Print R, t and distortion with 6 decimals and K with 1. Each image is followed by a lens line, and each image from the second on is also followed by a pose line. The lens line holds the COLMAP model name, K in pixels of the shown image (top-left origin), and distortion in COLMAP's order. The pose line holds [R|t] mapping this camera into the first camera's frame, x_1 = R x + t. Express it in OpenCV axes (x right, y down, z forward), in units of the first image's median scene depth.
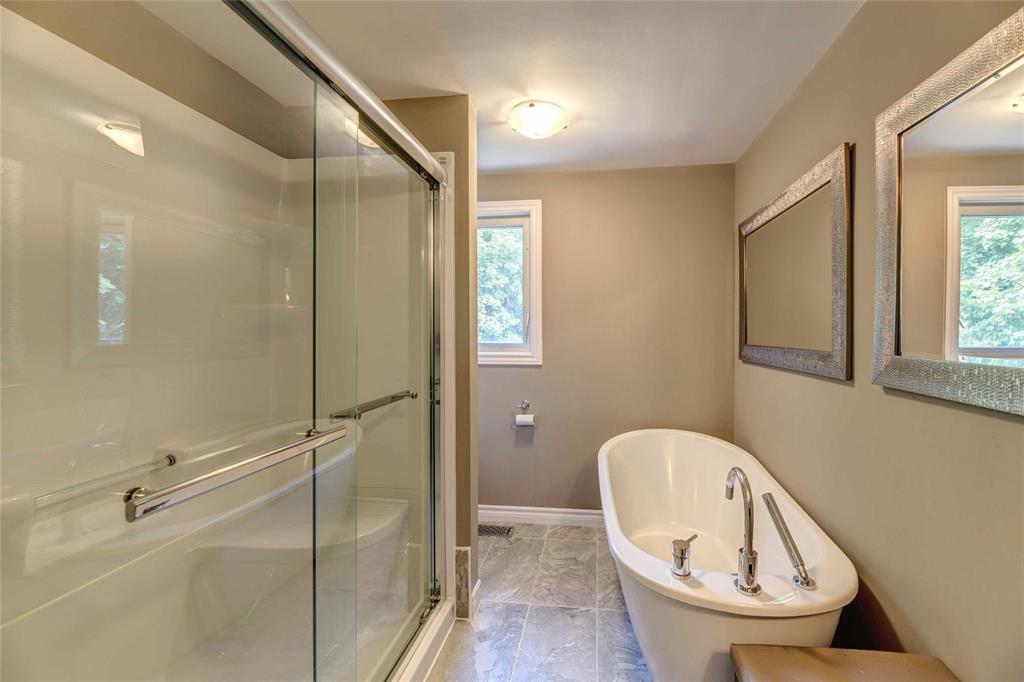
lens RADIAL K [[413.9, 0, 551.1], [0, 413.9, 329.5], [0, 0, 1]] dist [-0.008117, -0.000076]
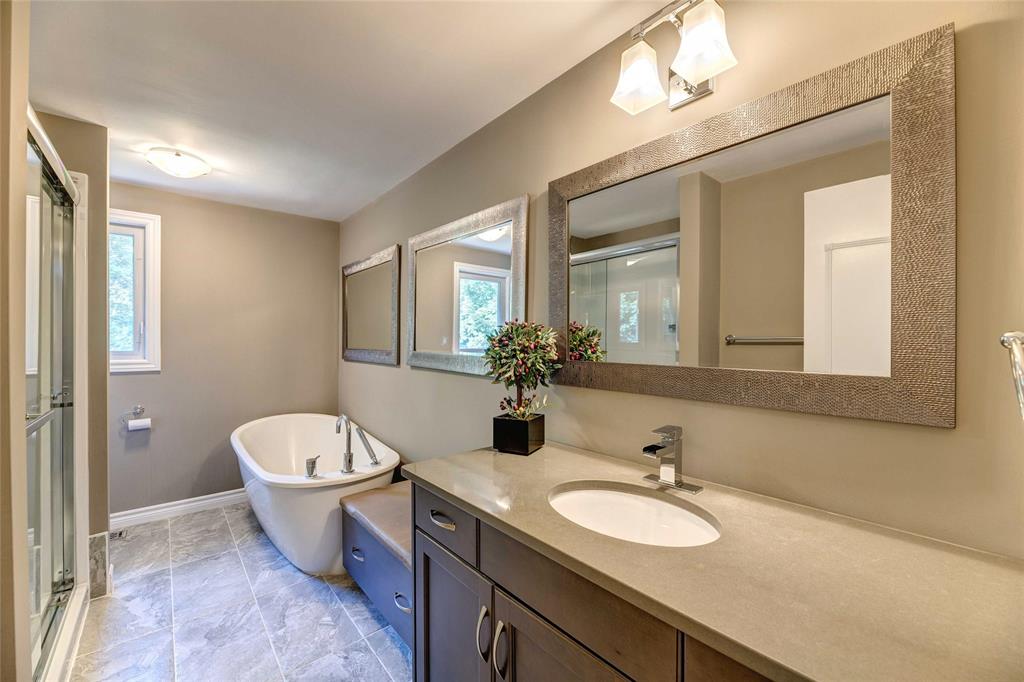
lens RADIAL K [[413.4, 0, 512.0], [0, 413.4, 341.0], [0, 0, 1]] dist [-0.000763, -0.000469]
pose [[0.678822, 0.000400, 0.734303, -0.271880], [-0.005945, 0.999970, 0.004951, -0.002303], [-0.734279, -0.007726, 0.678804, -0.560324]]
